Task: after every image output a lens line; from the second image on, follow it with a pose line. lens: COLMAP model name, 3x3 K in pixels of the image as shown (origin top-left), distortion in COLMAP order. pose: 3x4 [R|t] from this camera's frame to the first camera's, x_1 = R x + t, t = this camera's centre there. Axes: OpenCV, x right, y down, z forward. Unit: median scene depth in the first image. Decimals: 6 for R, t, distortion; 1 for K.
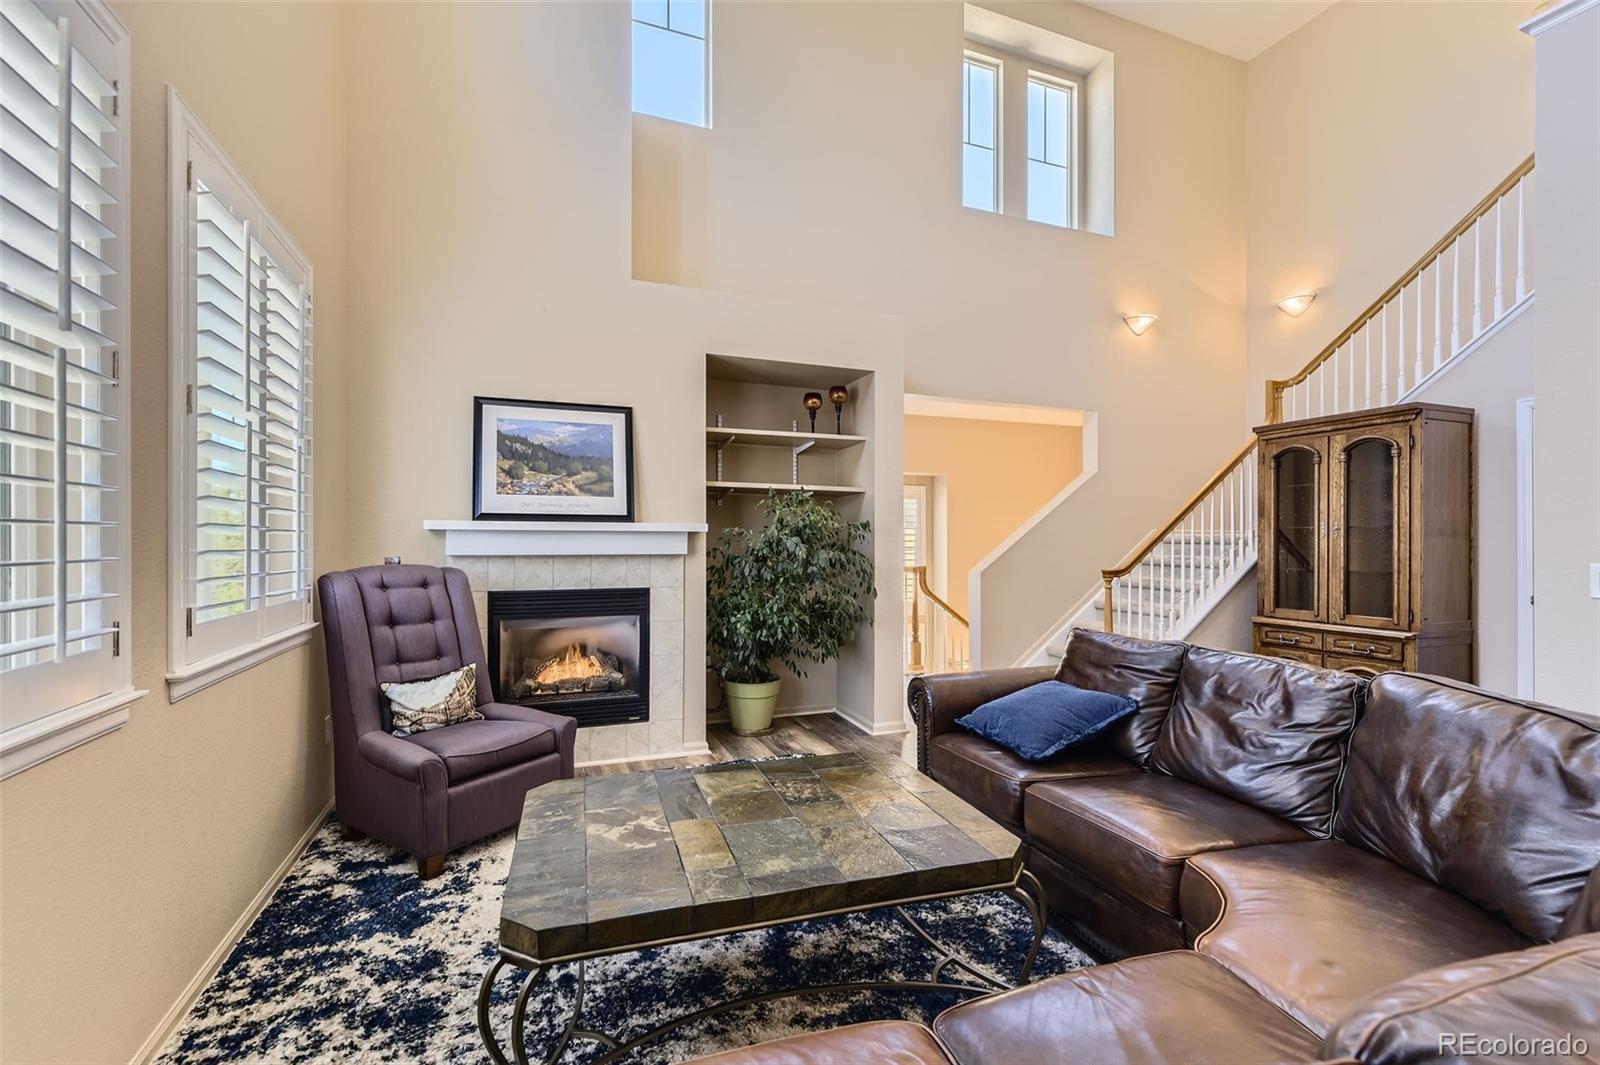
lens RADIAL K [[708.7, 0, 807.2], [0, 708.7, 541.6], [0, 0, 1]] dist [-0.000744, -0.000041]
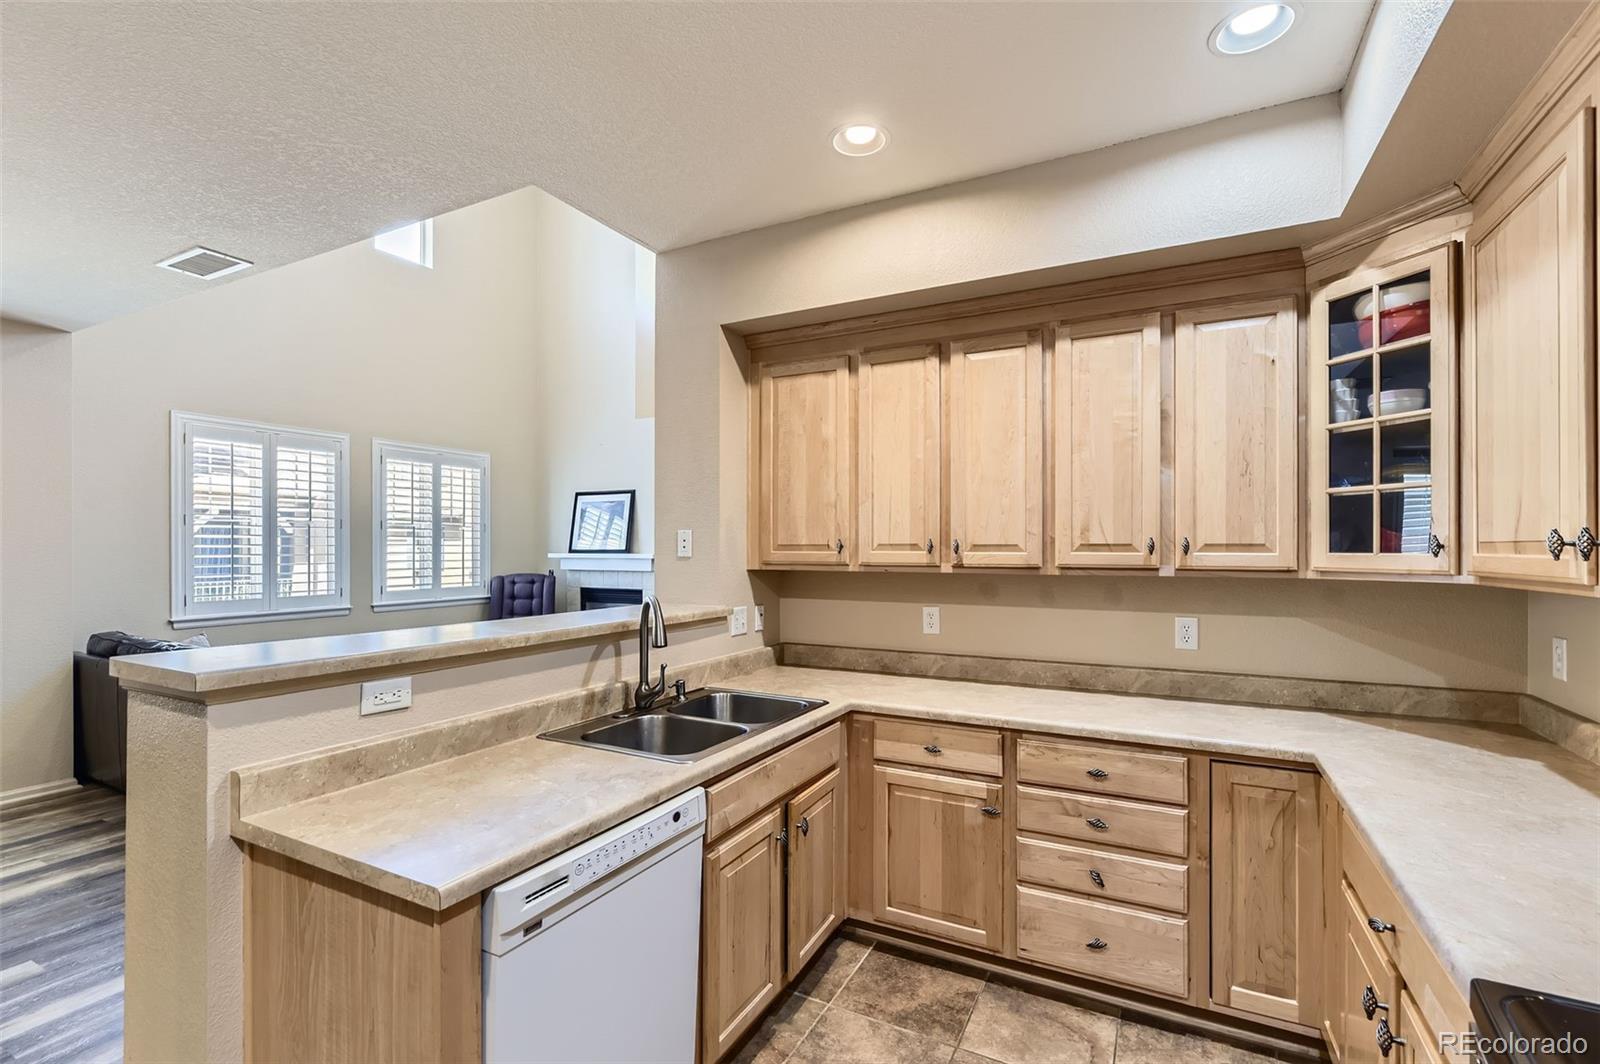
lens RADIAL K [[708.7, 0, 807.2], [0, 708.7, 541.1], [0, 0, 1]] dist [-0.000744, -0.000041]
pose [[0.666727, -0.008521, -0.745254, 1.444819], [0.003769, 0.999960, -0.008061, -0.042631], [0.745293, 0.002566, 0.666732, 0.112556]]
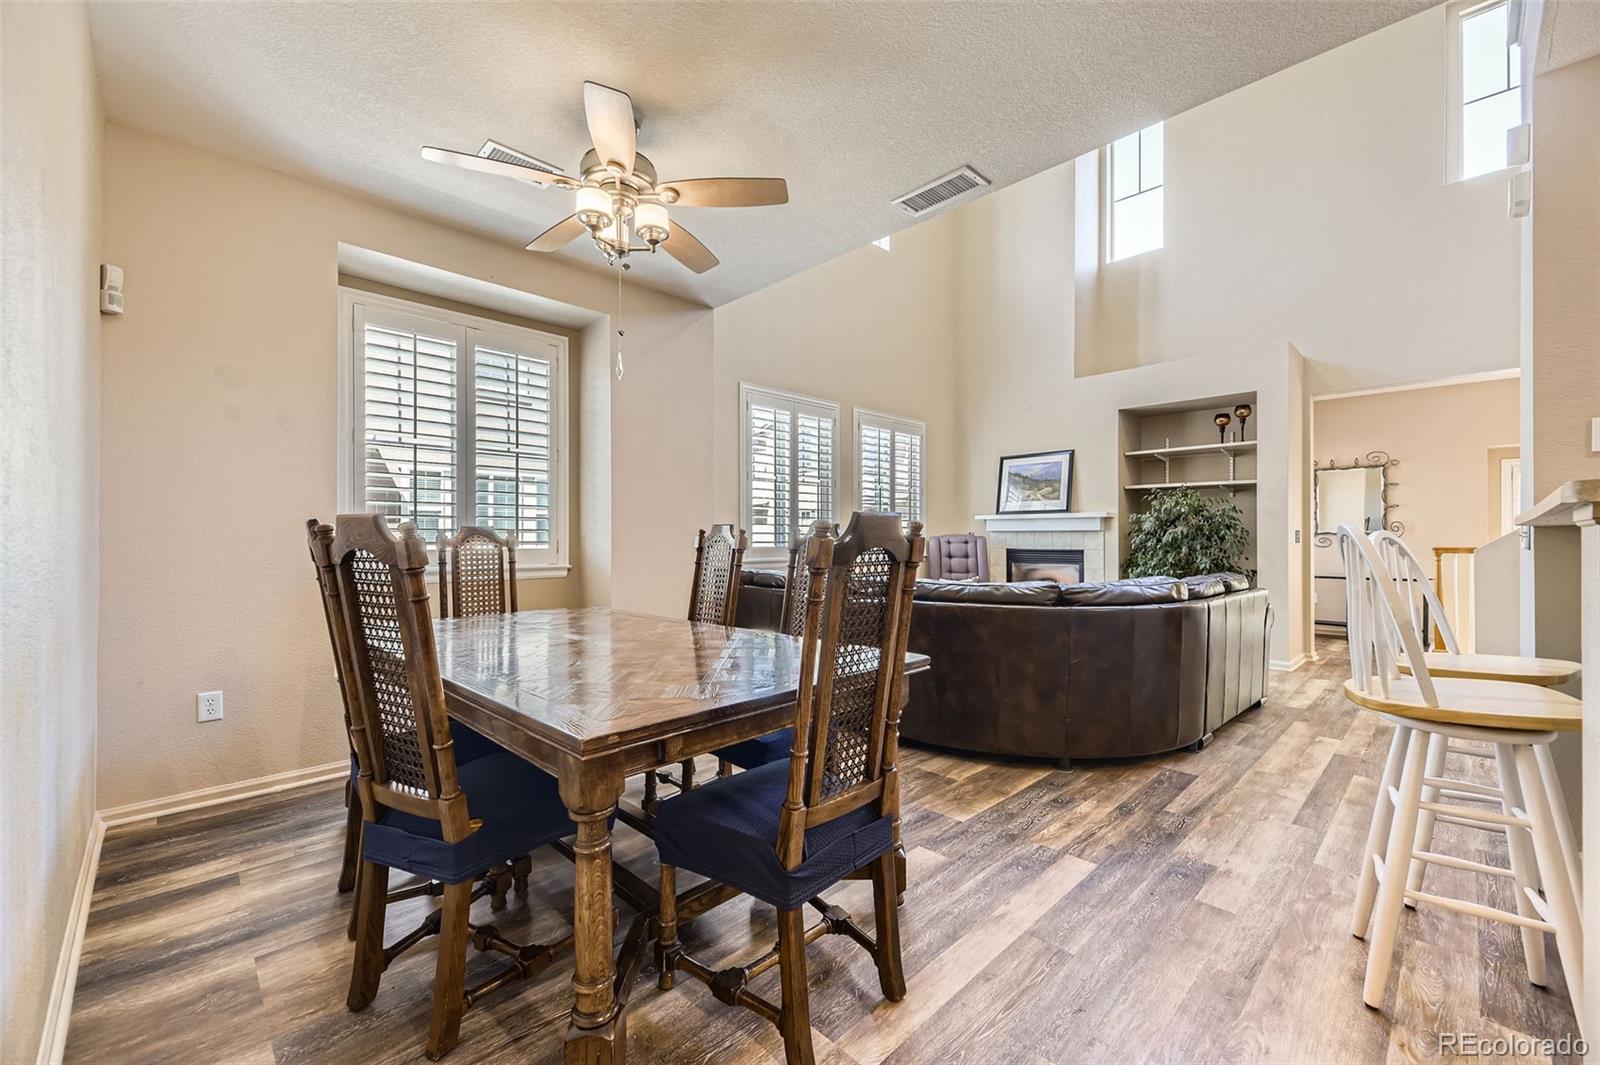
lens RADIAL K [[643.7, 0, 800.0], [0, 643.7, 532.5], [0, 0, 1]] dist [0.007336, 0.000015]
pose [[0.397113, -0.007799, -0.917736, 1.010667], [0.005967, 0.999965, -0.005916, 0.029264], [0.917750, -0.003127, 0.397146, -0.307931]]
